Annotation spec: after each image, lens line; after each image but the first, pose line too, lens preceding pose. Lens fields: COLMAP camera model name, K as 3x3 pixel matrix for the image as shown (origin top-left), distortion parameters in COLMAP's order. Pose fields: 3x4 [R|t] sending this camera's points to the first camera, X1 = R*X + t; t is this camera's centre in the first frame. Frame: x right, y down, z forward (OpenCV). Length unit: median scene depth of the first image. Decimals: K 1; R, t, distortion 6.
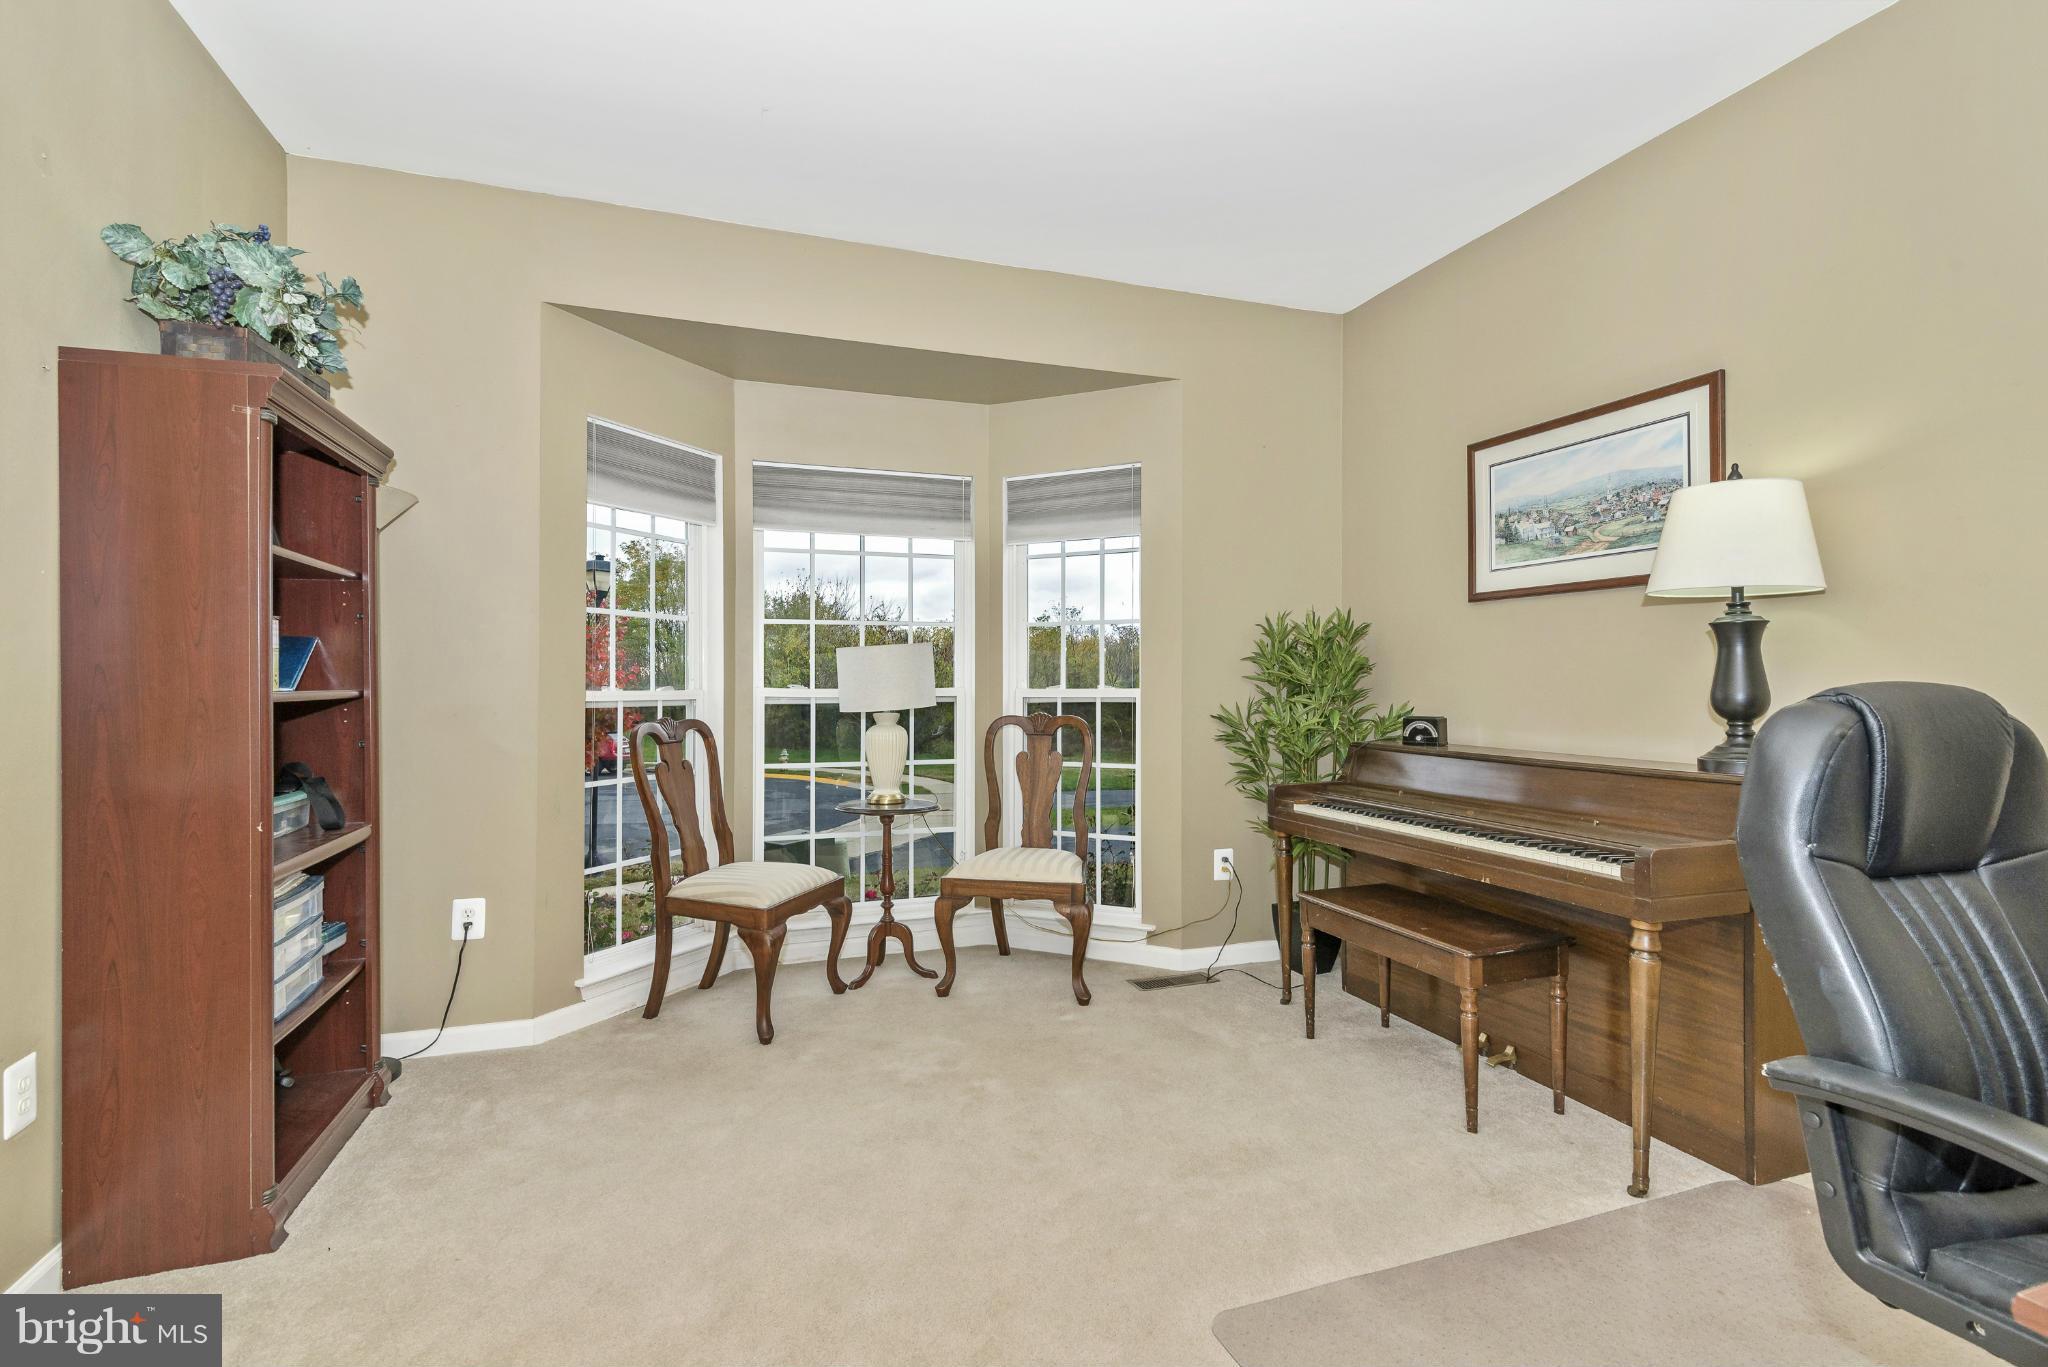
lens RADIAL K [[936.0, 0, 1017.5], [0, 936.0, 685.3], [0, 0, 1]] dist [0.011642, -0.000413]
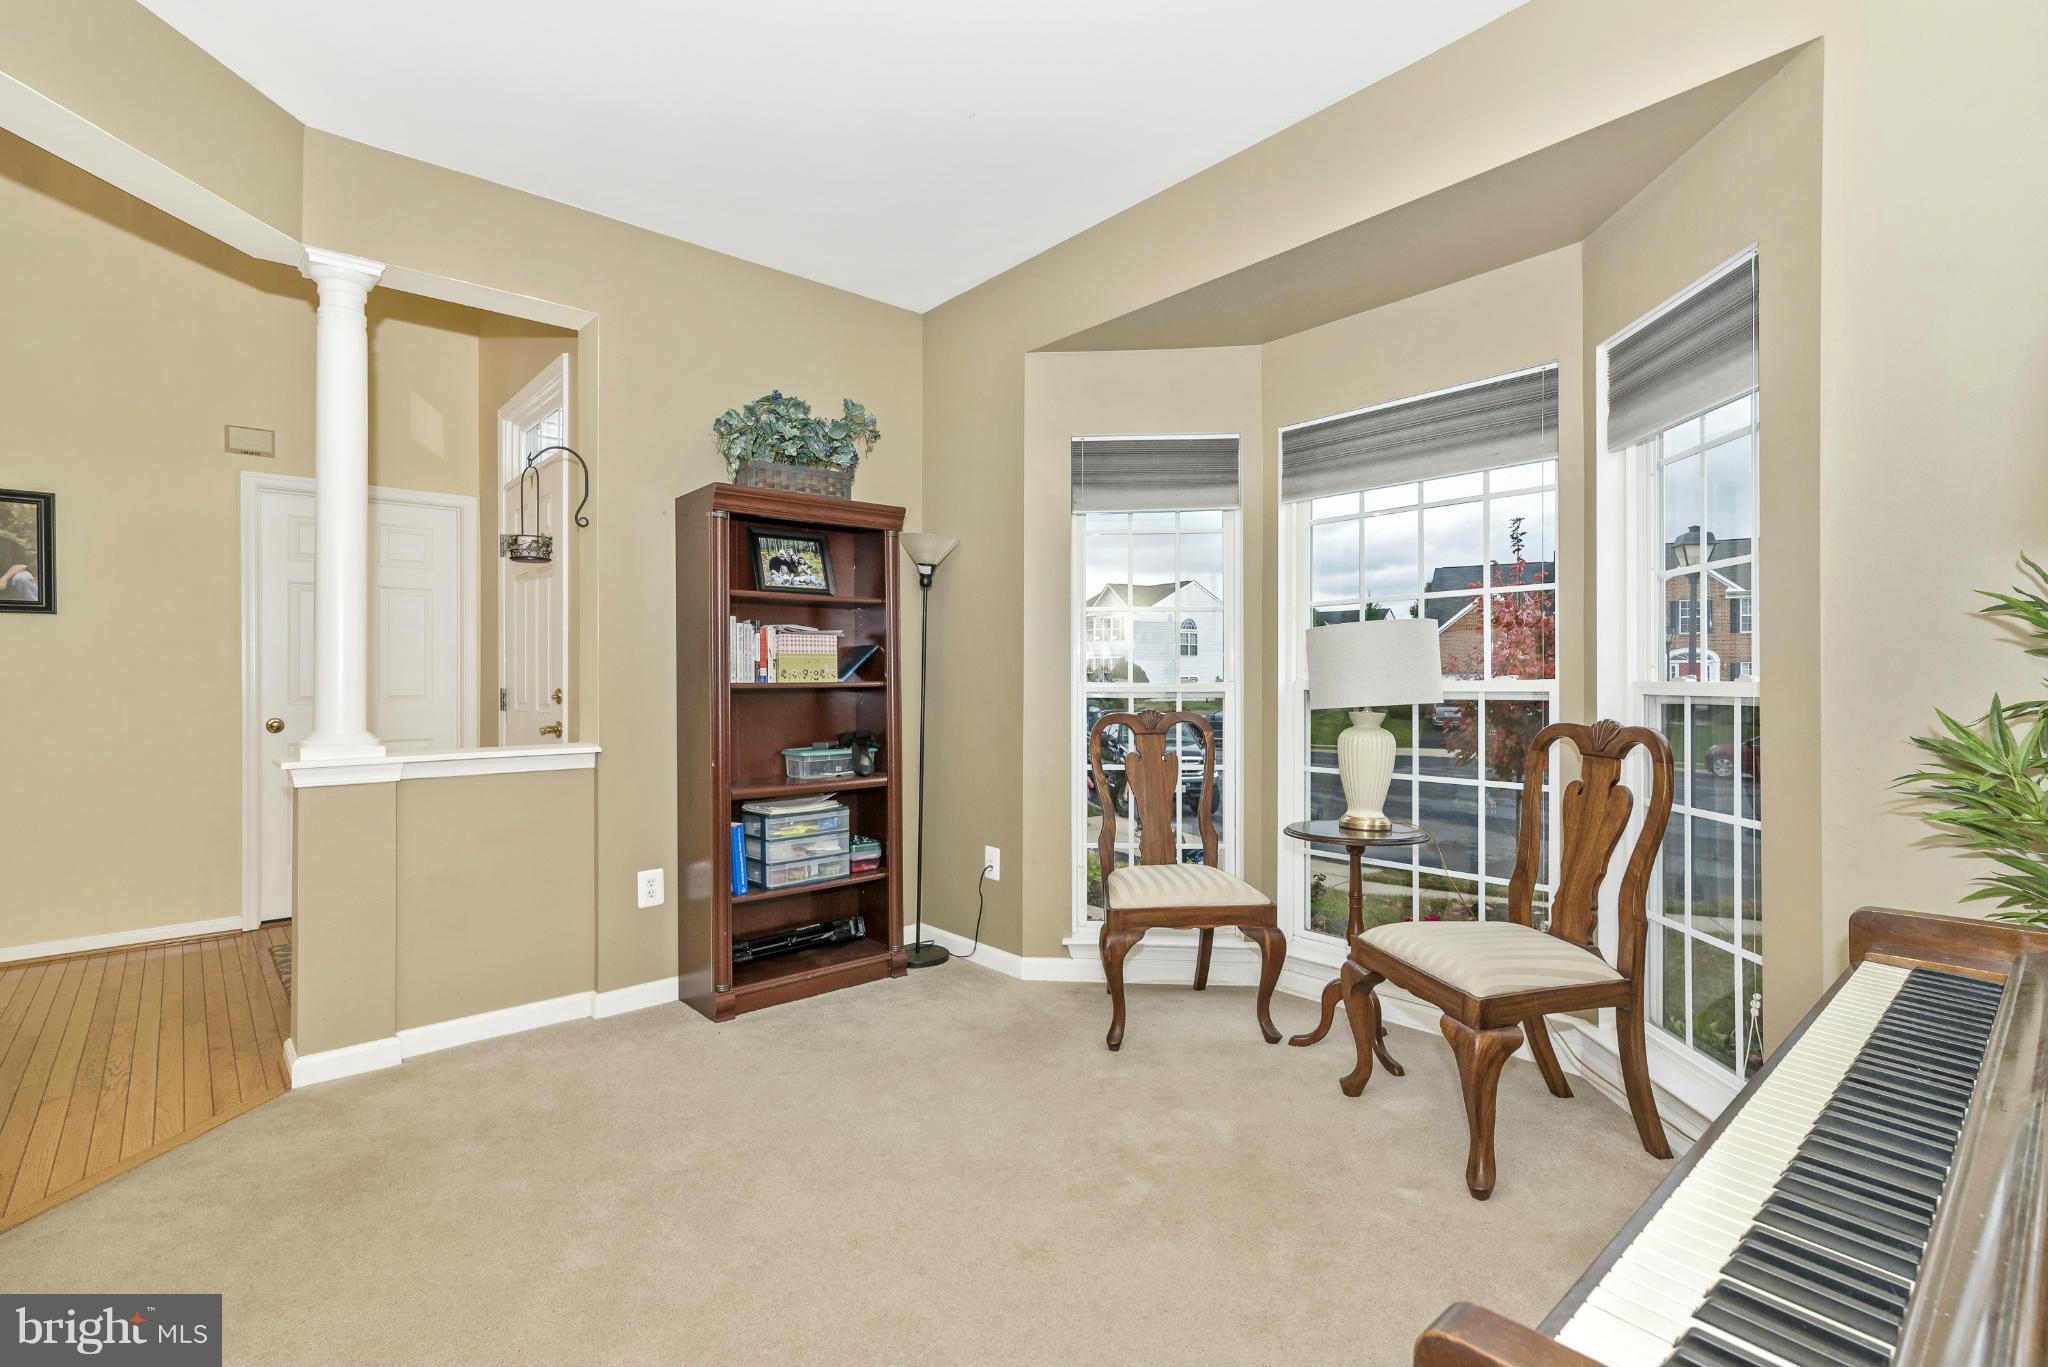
lens RADIAL K [[936.0, 0, 1004.3], [0, 936.0, 674.9], [0, 0, 1]] dist [0.011642, -0.000413]
pose [[0.373183, -0.006759, -0.927733, 0.508175], [0.002630, 0.999977, -0.006227, 0.003337], [0.927754, -0.000117, 0.373192, 0.468482]]
